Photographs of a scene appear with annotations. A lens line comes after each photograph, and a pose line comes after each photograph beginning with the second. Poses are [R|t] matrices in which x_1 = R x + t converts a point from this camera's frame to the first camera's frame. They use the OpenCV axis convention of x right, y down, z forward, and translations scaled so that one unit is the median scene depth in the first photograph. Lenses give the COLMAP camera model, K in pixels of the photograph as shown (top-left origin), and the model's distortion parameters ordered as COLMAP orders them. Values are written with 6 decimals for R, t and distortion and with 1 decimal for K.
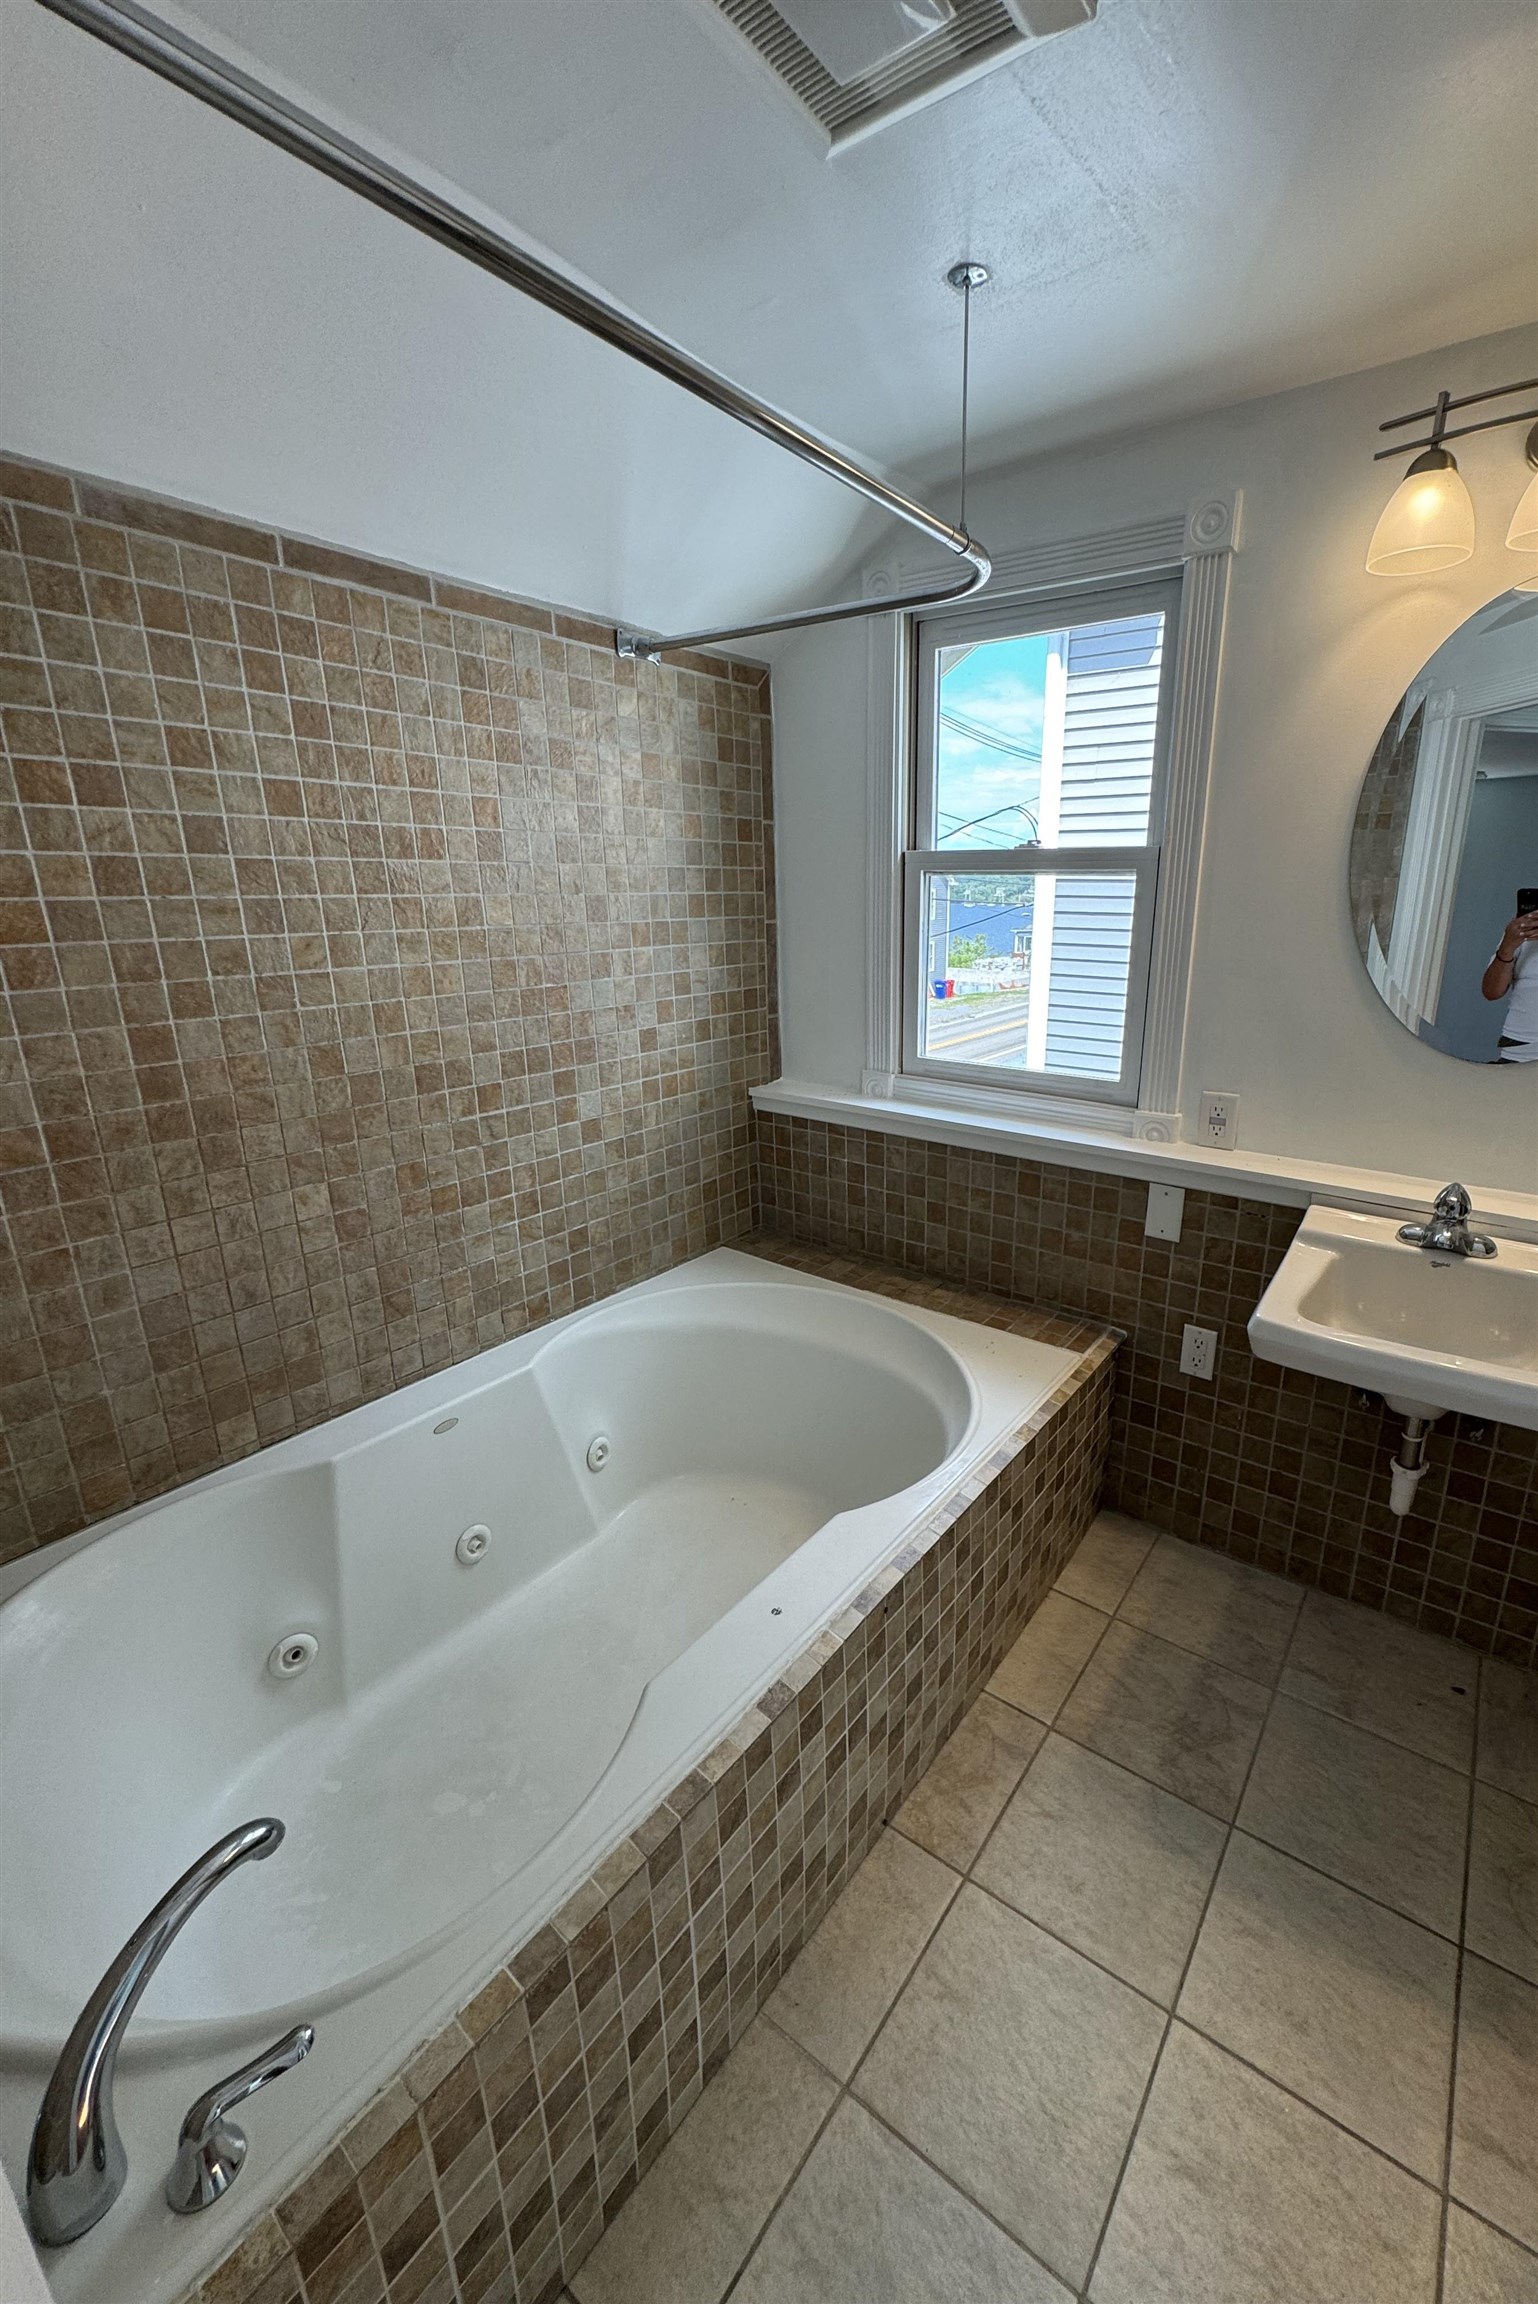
lens RADIAL K [[923.9, 0, 855.4], [0, 923.9, 1149.4], [0, 0, 1]] dist [-0.002384, -0.000092]
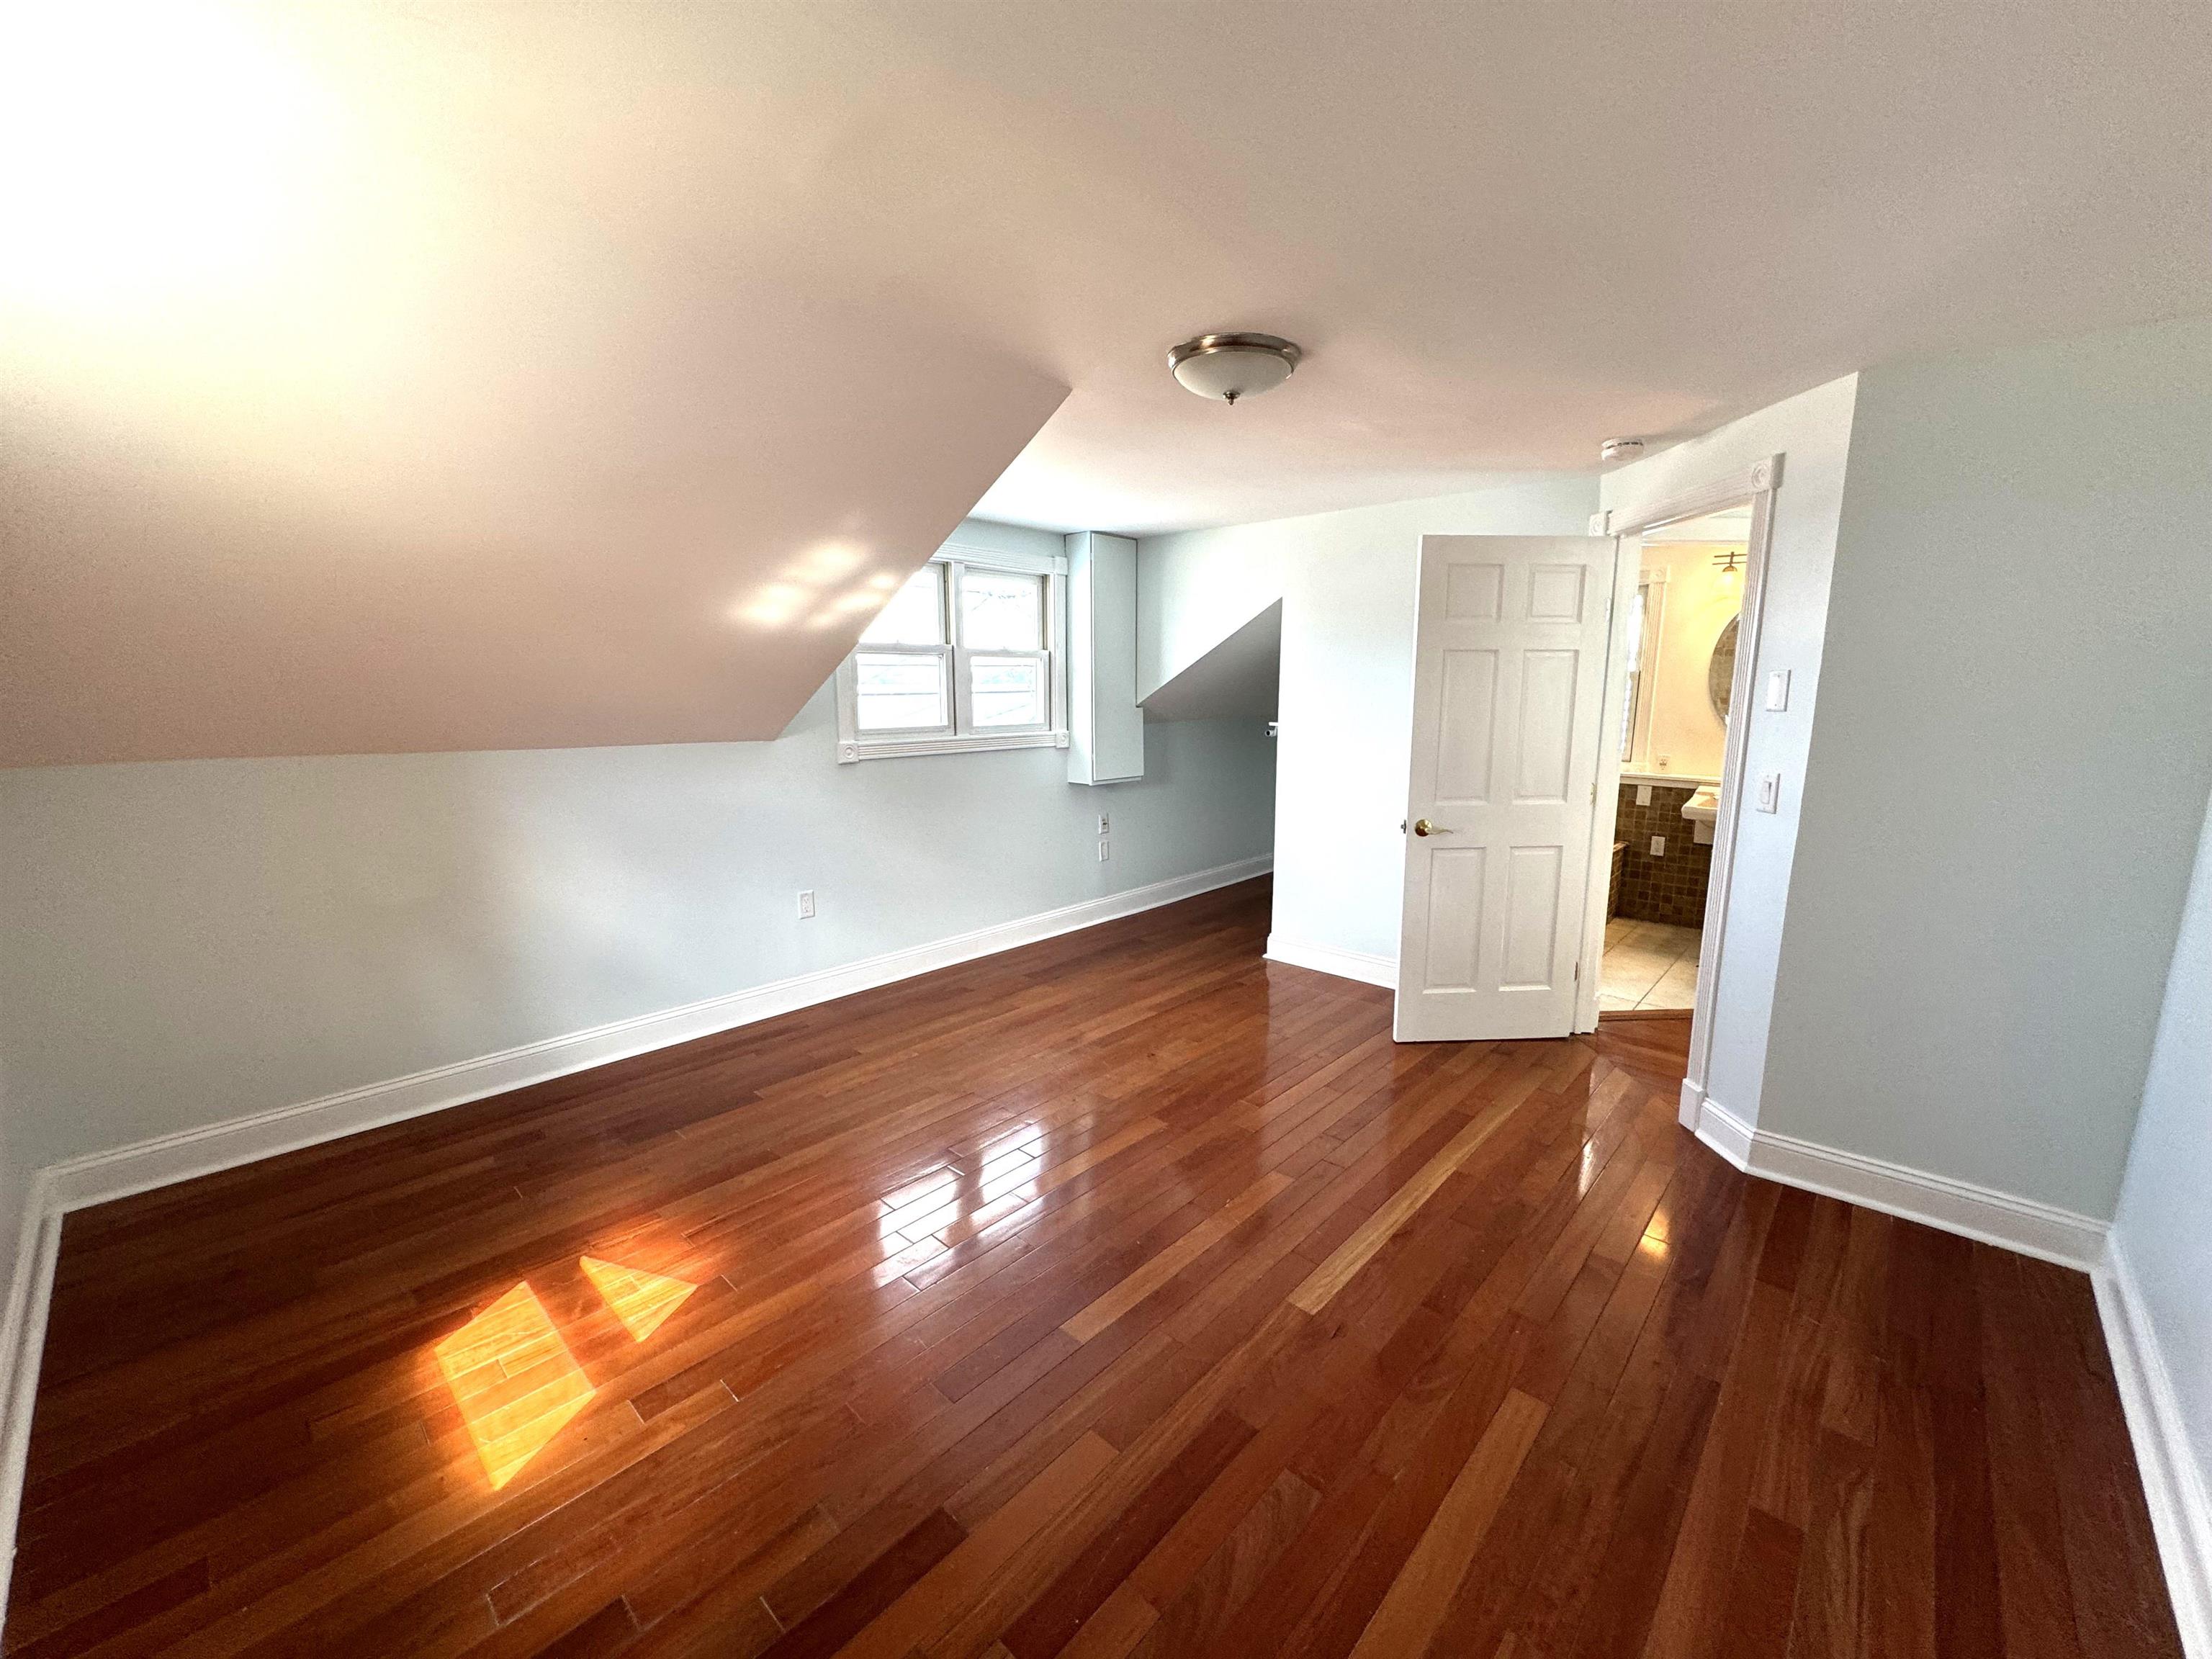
lens RADIAL K [[887.0, 0, 1102.8], [0, 887.0, 826.1], [0, 0, 1]] dist [-0.001453, 0.000520]
pose [[0.991421, 0.022522, -0.128755, -0.951150], [-0.035752, 0.994205, -0.101381, 0.490912], [0.125726, 0.105115, 0.986481, -1.868639]]
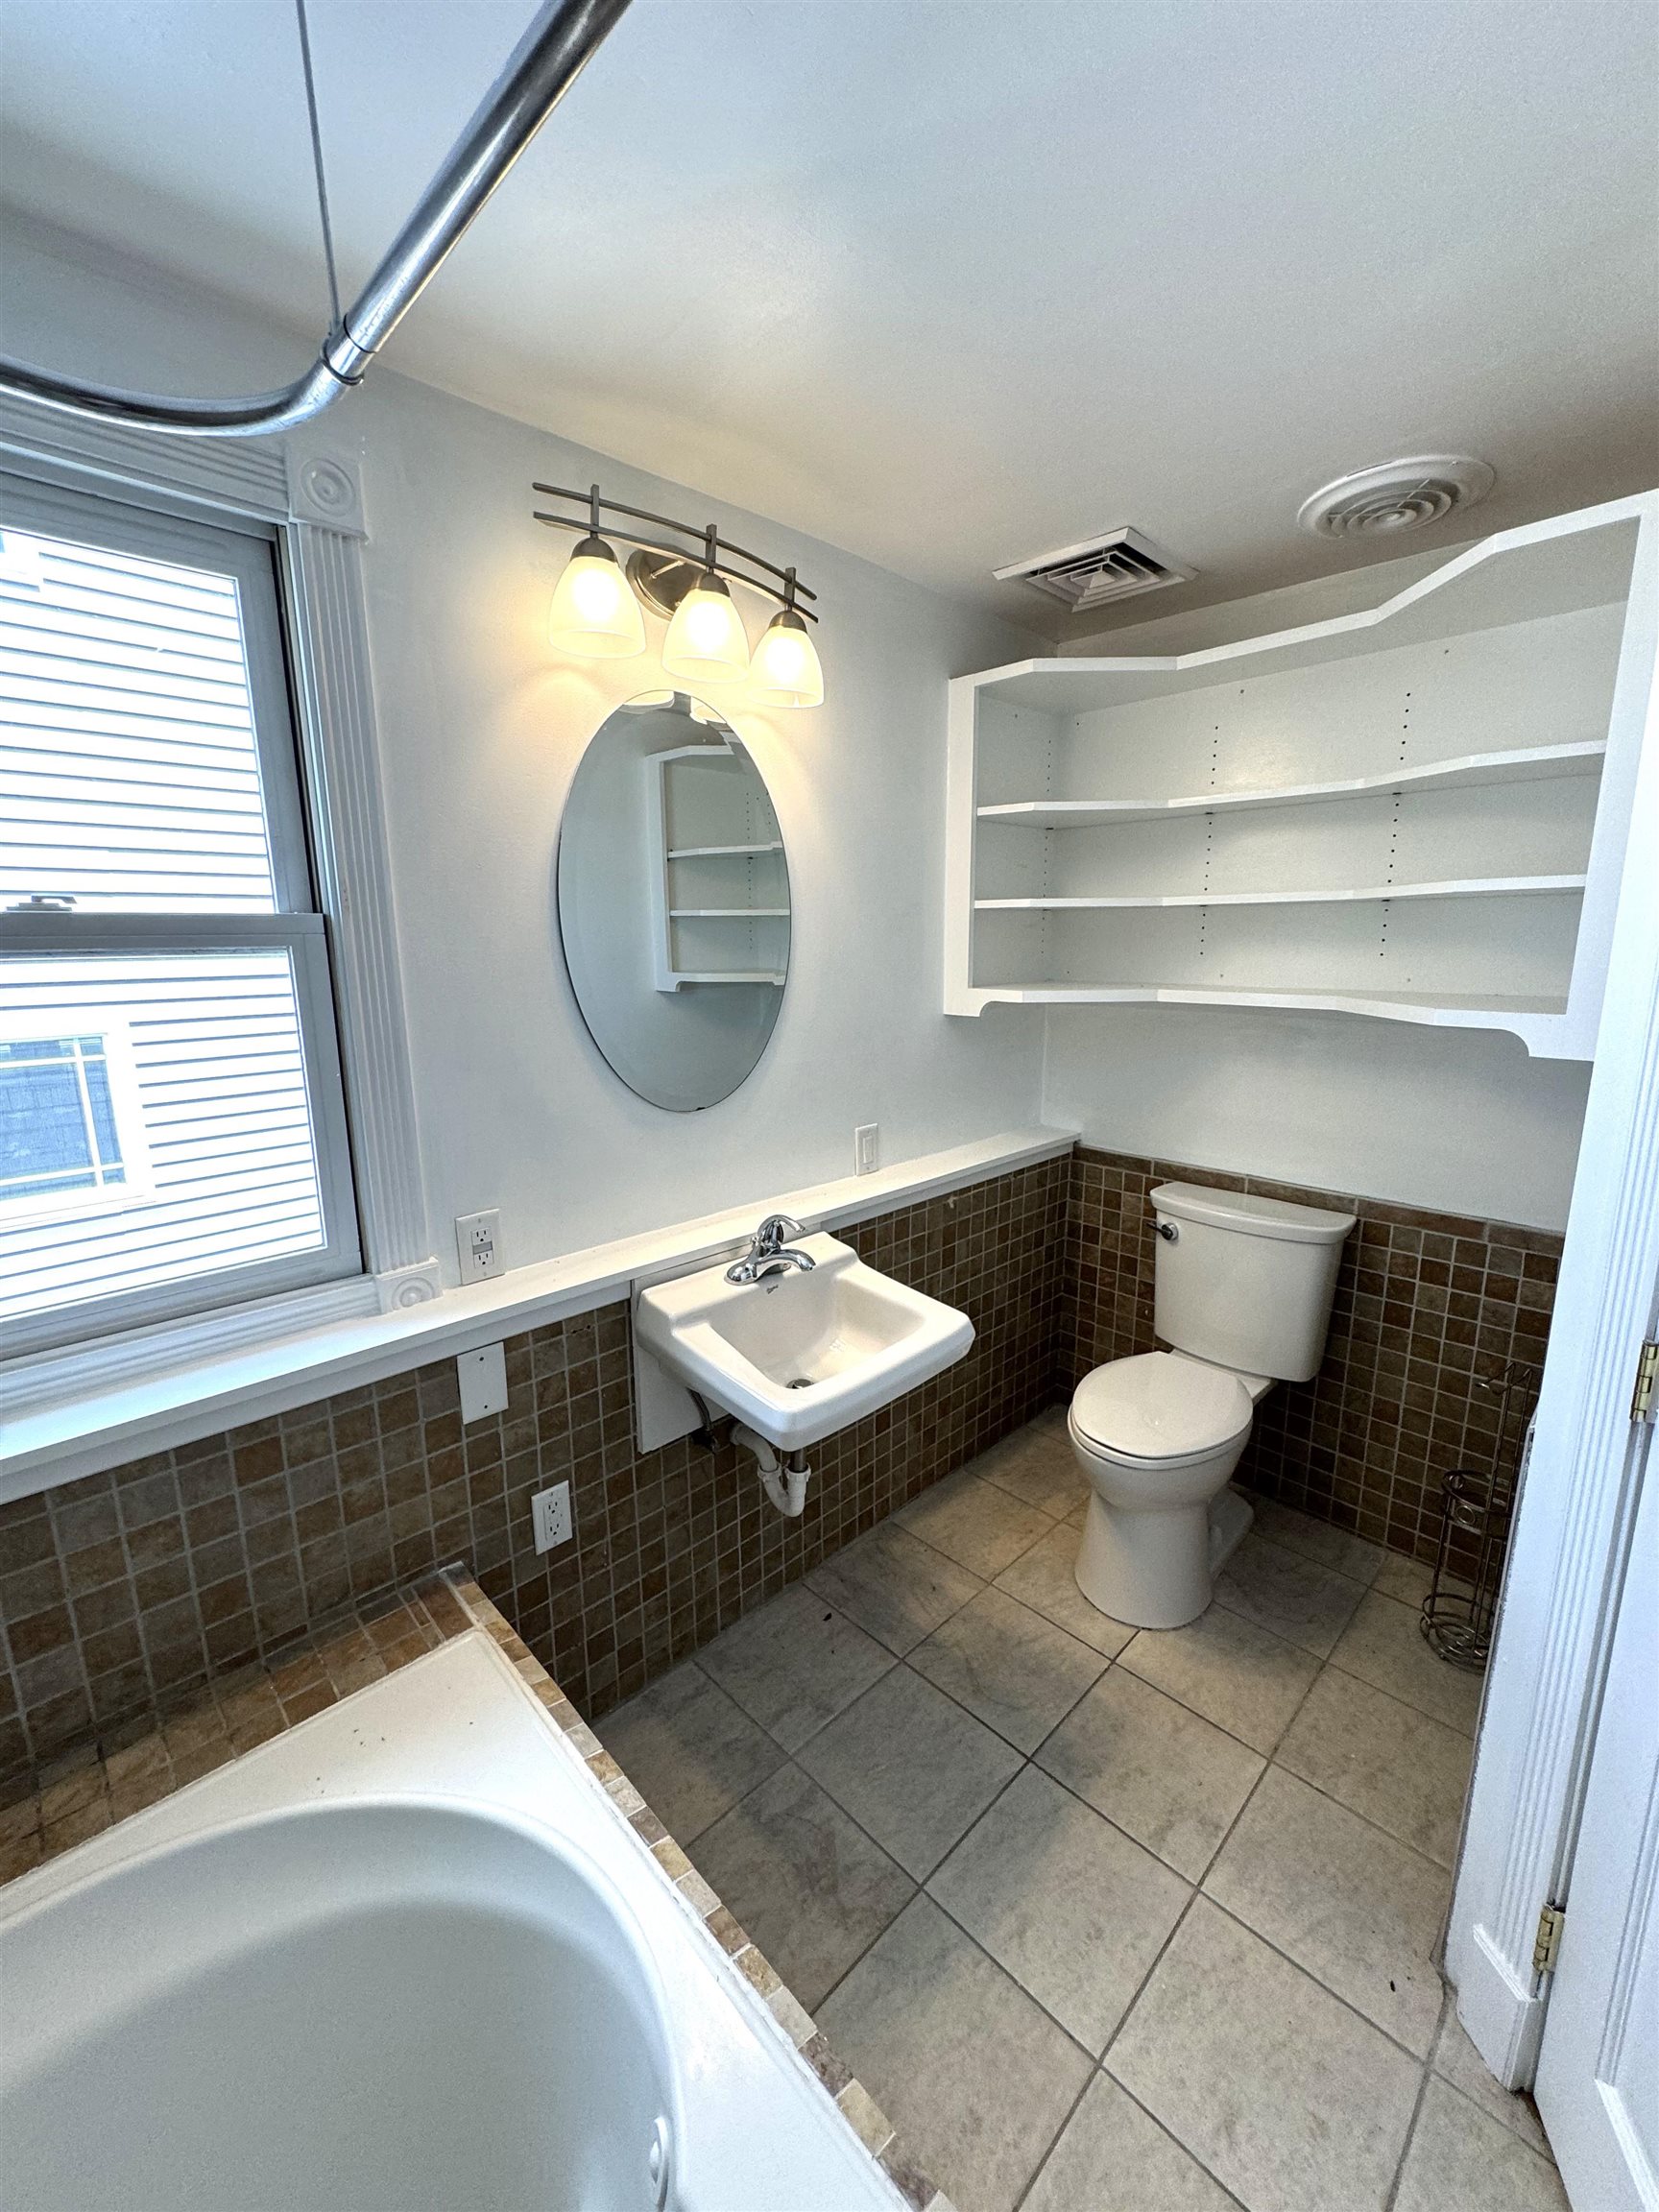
lens RADIAL K [[887.0, 0, 827.7], [0, 887.0, 1104.8], [0, 0, 1]] dist [-0.001453, 0.000520]
pose [[0.181658, -0.194863, 0.963861, -0.273029], [0.277853, 0.950400, 0.139775, -0.171416], [-0.943291, 0.242421, 0.226791, 0.499367]]
